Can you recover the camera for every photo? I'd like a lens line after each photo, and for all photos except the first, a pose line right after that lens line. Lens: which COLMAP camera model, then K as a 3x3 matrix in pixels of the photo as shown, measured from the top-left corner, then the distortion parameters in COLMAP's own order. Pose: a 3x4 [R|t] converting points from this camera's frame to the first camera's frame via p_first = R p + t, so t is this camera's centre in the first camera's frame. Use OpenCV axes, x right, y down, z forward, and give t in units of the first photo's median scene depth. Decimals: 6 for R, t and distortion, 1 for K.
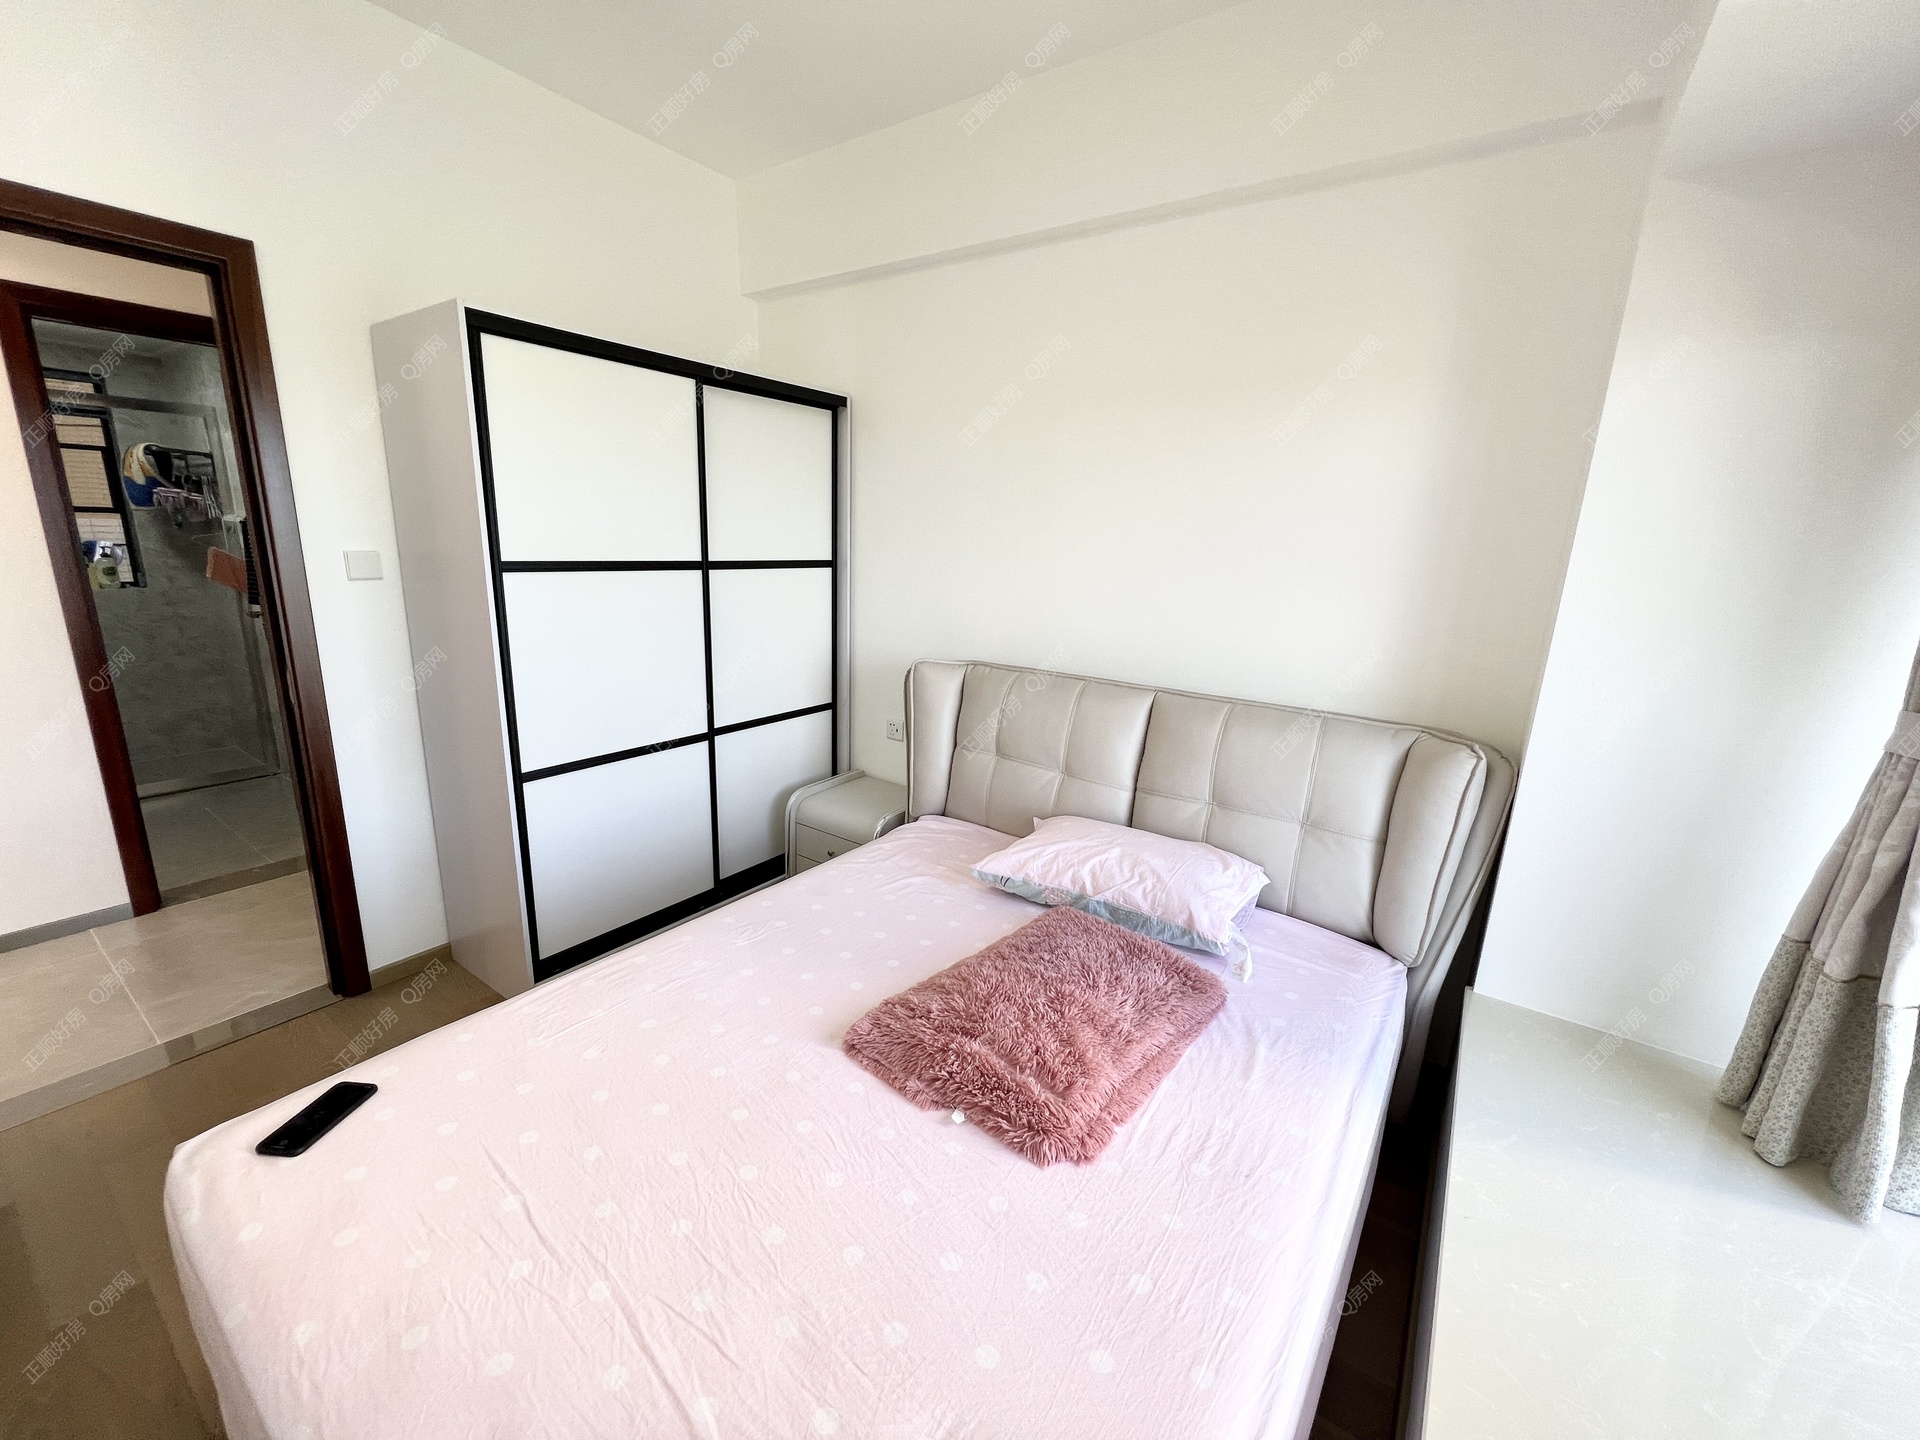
lens RADIAL K [[764.9, 0, 960.0], [0, 764.9, 720.0], [0, 0, 1]] dist [-0.001596, -0.000273]
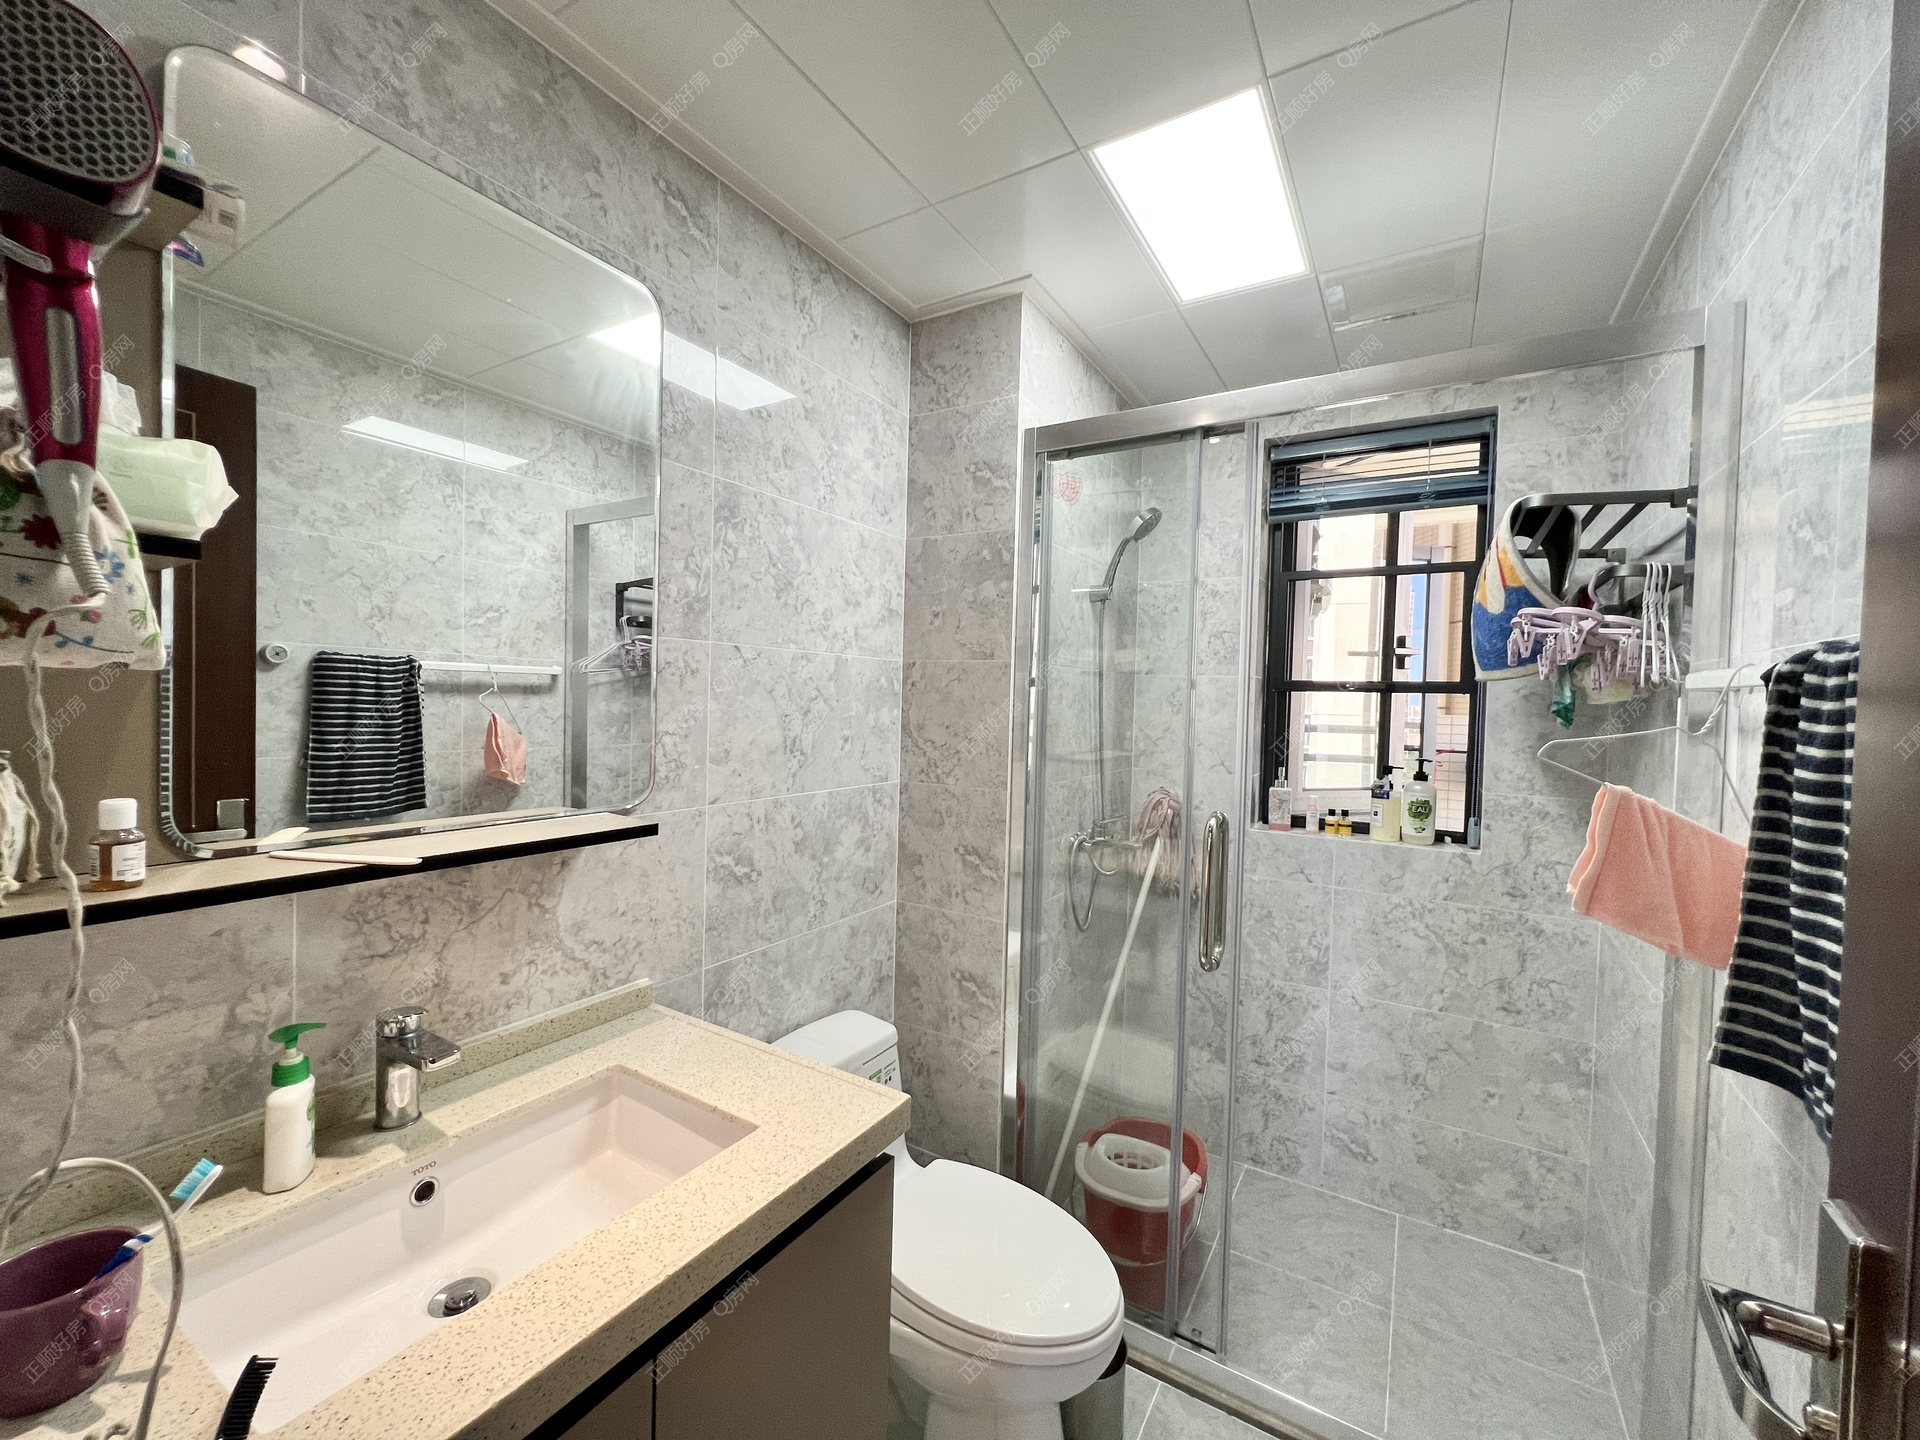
lens RADIAL K [[764.9, 0, 960.0], [0, 764.9, 720.0], [0, 0, 1]] dist [-0.001596, -0.000273]
pose [[0.057552, -0.010001, -0.998292, -0.639517], [-0.257084, 0.966078, -0.024499, -0.159972], [0.964674, 0.258055, 0.053029, 0.668584]]
